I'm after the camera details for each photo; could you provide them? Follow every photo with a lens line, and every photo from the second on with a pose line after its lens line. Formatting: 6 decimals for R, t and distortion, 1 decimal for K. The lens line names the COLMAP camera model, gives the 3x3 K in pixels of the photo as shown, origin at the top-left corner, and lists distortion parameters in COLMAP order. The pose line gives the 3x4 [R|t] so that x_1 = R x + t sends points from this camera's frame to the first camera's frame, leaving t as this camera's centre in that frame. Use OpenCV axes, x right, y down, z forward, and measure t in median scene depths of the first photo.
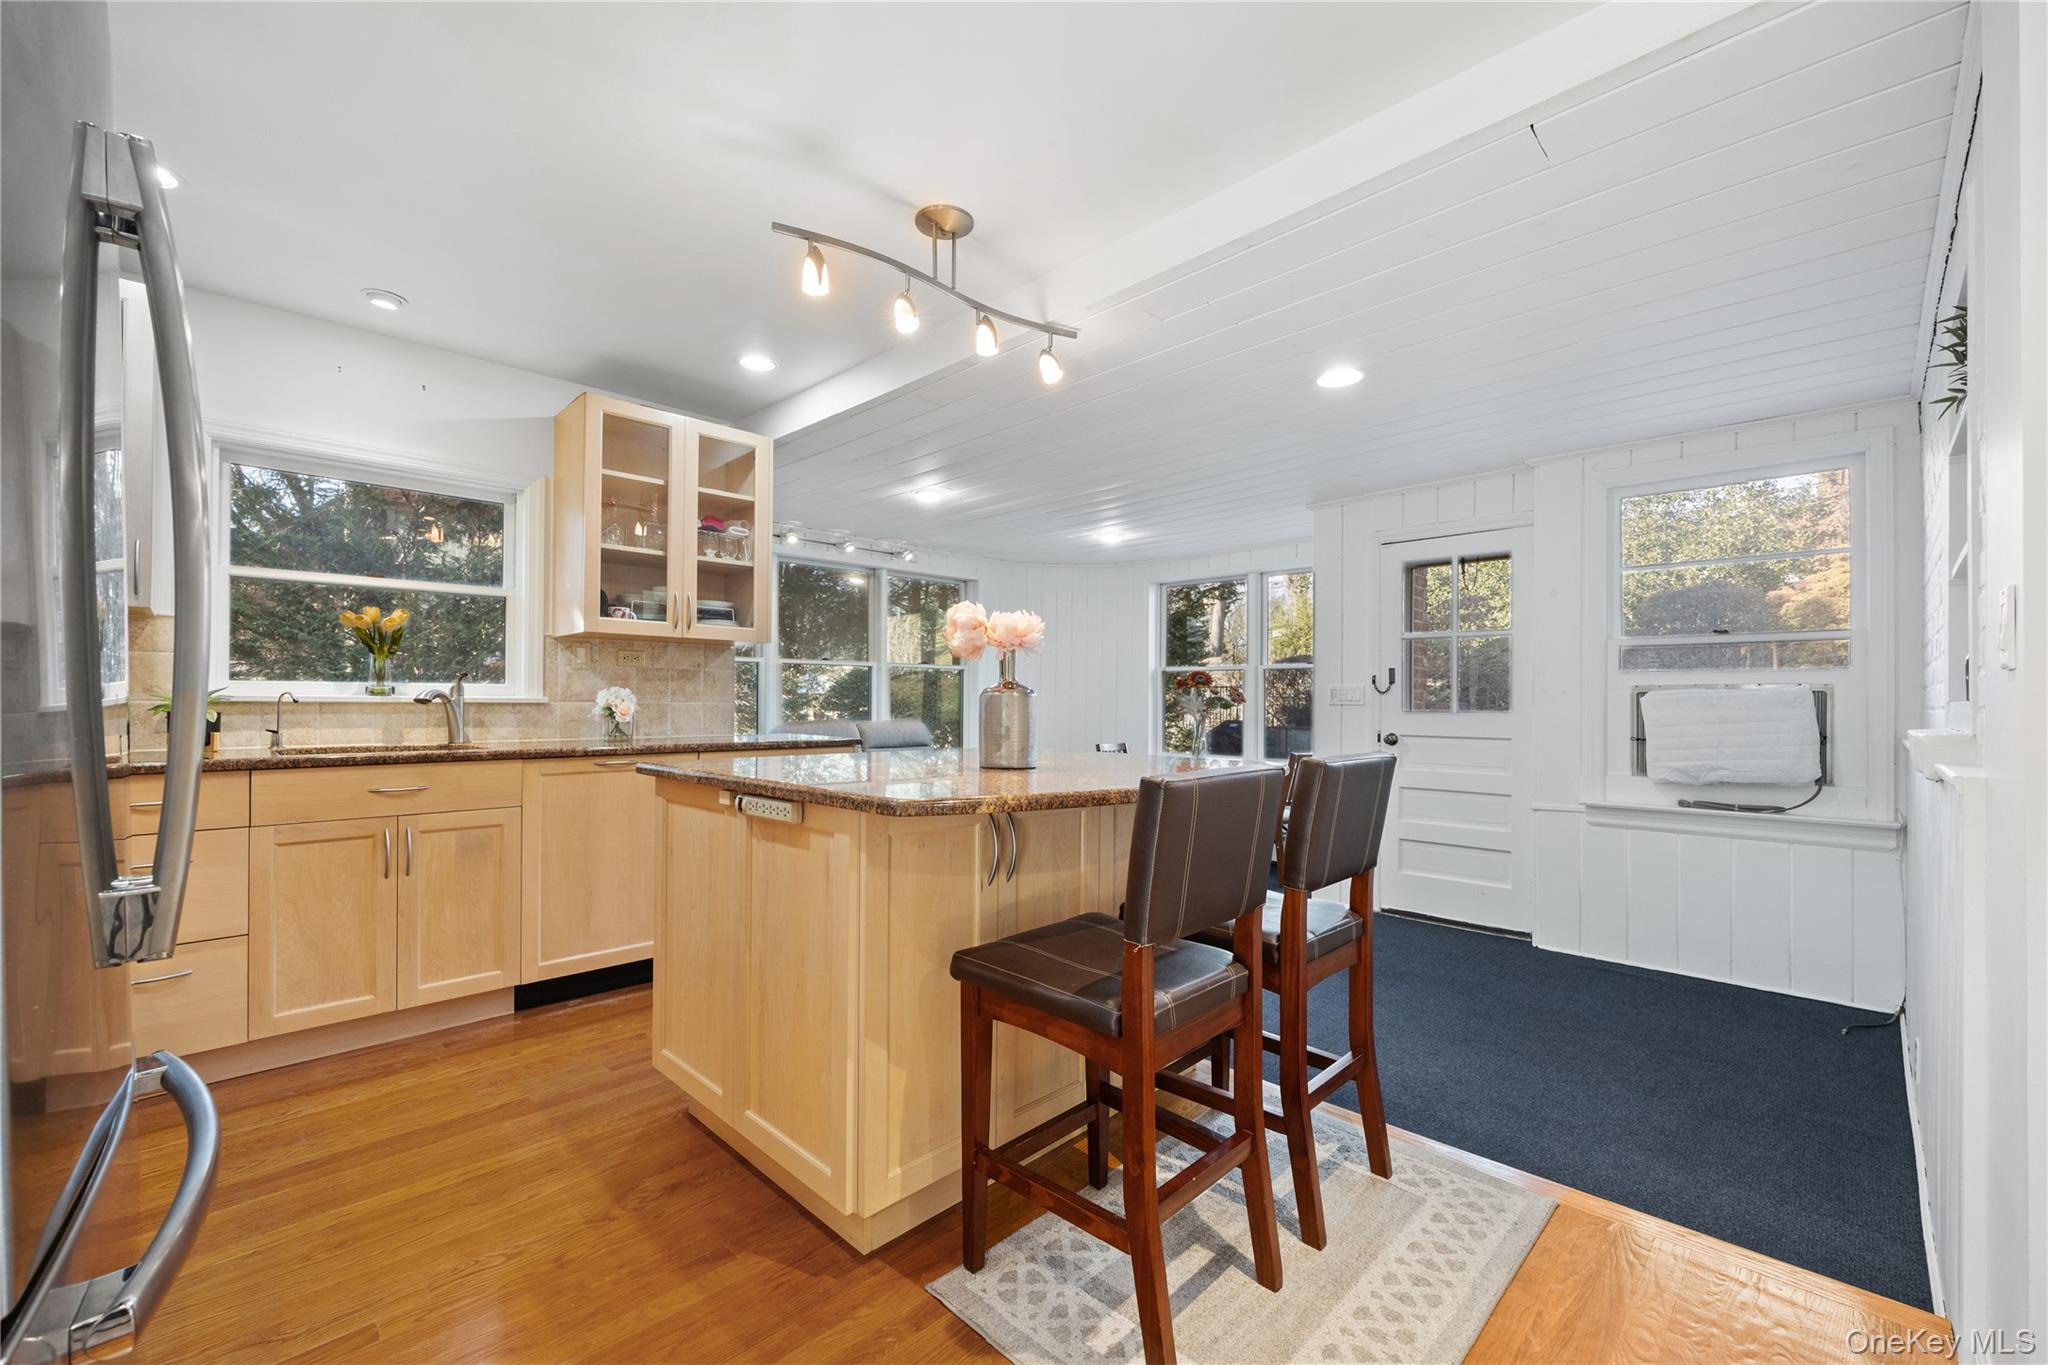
lens RADIAL K [[834.0, 0, 1015.5], [0, 834.0, 688.8], [0, 0, 1]] dist [-0.001305, -0.000016]
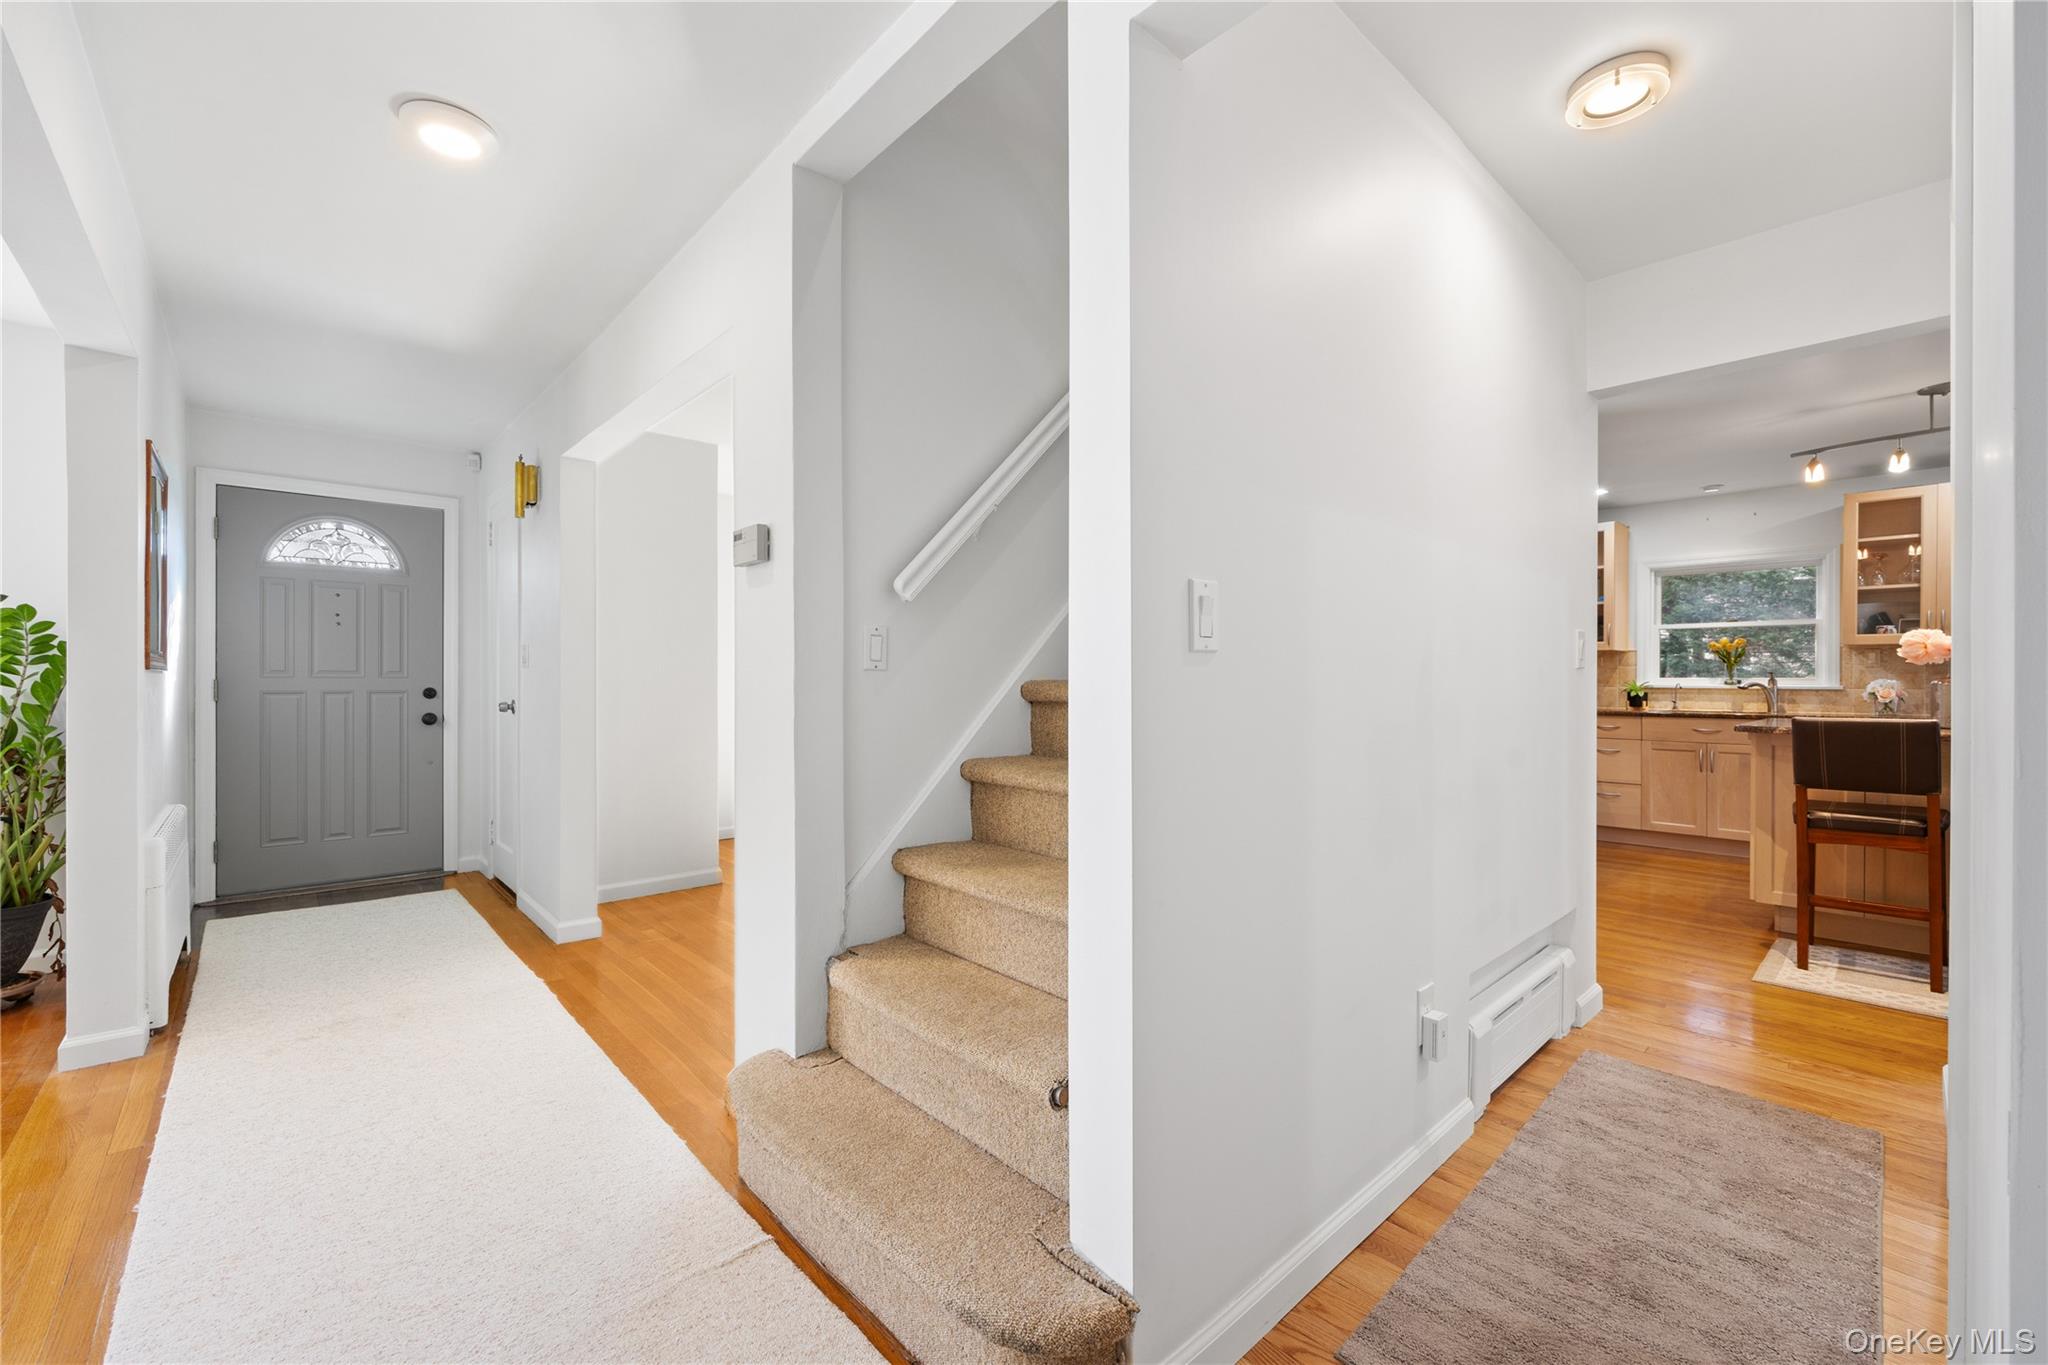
lens RADIAL K [[834.0, 0, 1014.8], [0, 834.0, 681.4], [0, 0, 1]] dist [-0.001305, -0.000016]
pose [[-0.042279, -0.001928, -0.999104, 1.180601], [0.007246, 0.999971, -0.002237, -0.006966], [0.999080, -0.007334, -0.042264, -0.530652]]
